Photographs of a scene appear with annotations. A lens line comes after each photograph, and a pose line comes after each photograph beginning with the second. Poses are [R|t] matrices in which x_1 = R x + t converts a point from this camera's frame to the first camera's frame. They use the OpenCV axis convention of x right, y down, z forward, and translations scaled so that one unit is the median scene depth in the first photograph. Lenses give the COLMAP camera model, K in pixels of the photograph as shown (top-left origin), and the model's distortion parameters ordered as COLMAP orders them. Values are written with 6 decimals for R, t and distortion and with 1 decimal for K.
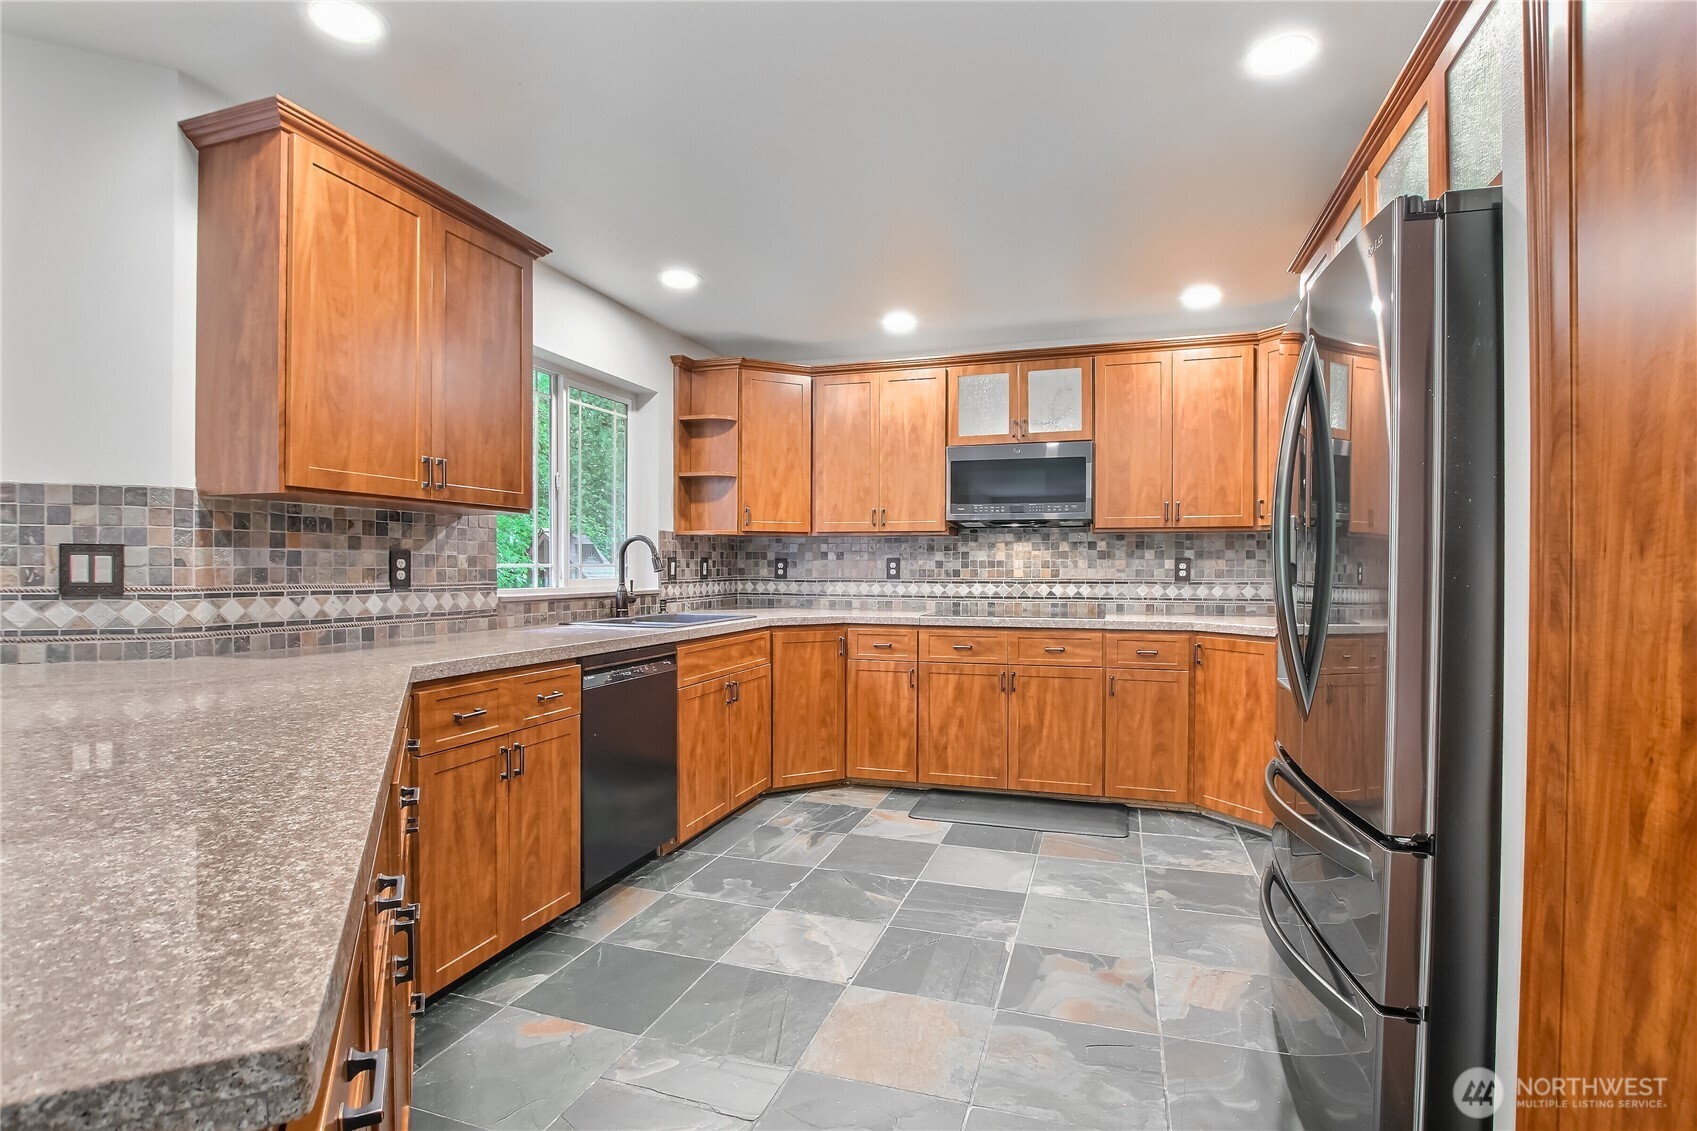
lens RADIAL K [[837.9, 0, 848.5], [0, 837.9, 565.5], [0, 0, 1]] dist [-0.000709, -0.000037]
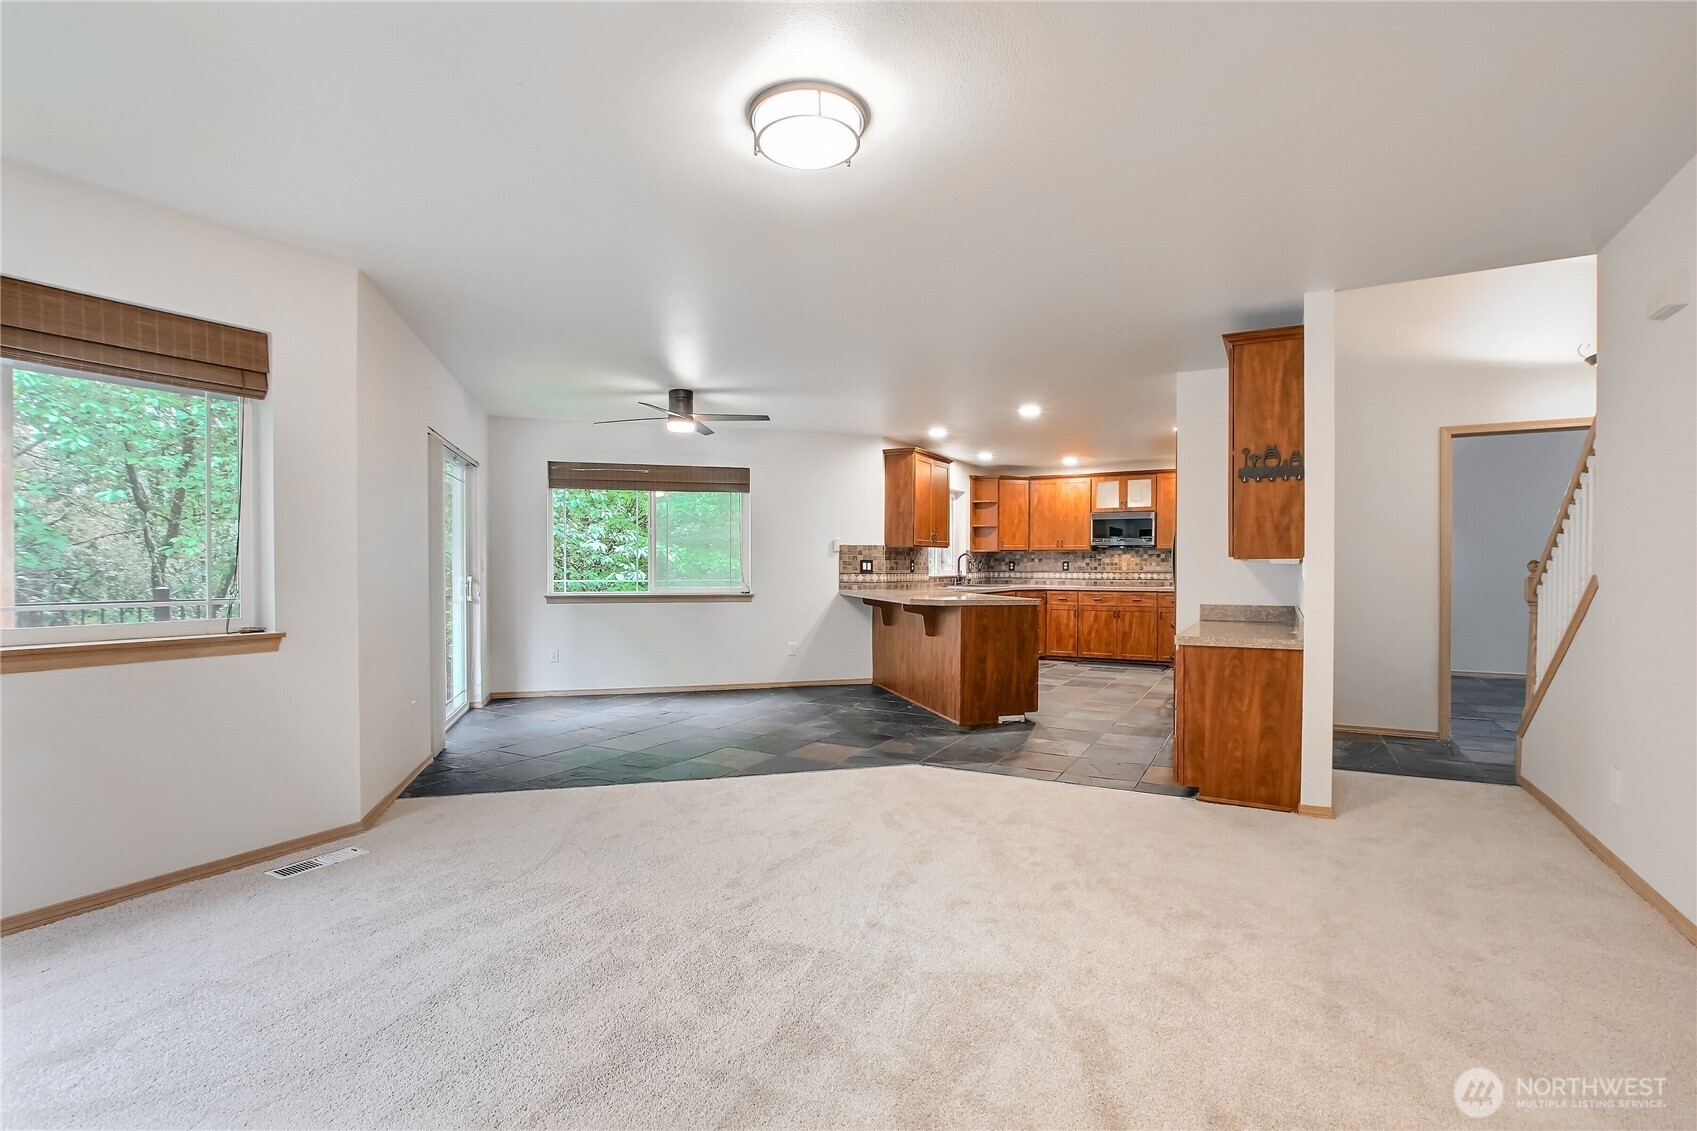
lens RADIAL K [[837.9, 0, 848.5], [0, 837.9, 565.5], [0, 0, 1]] dist [-0.000709, -0.000037]
pose [[0.985353, 0.001027, -0.170526, -0.204912], [-0.000303, 0.999991, 0.004272, -0.011195], [0.170529, -0.004158, 0.985344, -1.942229]]
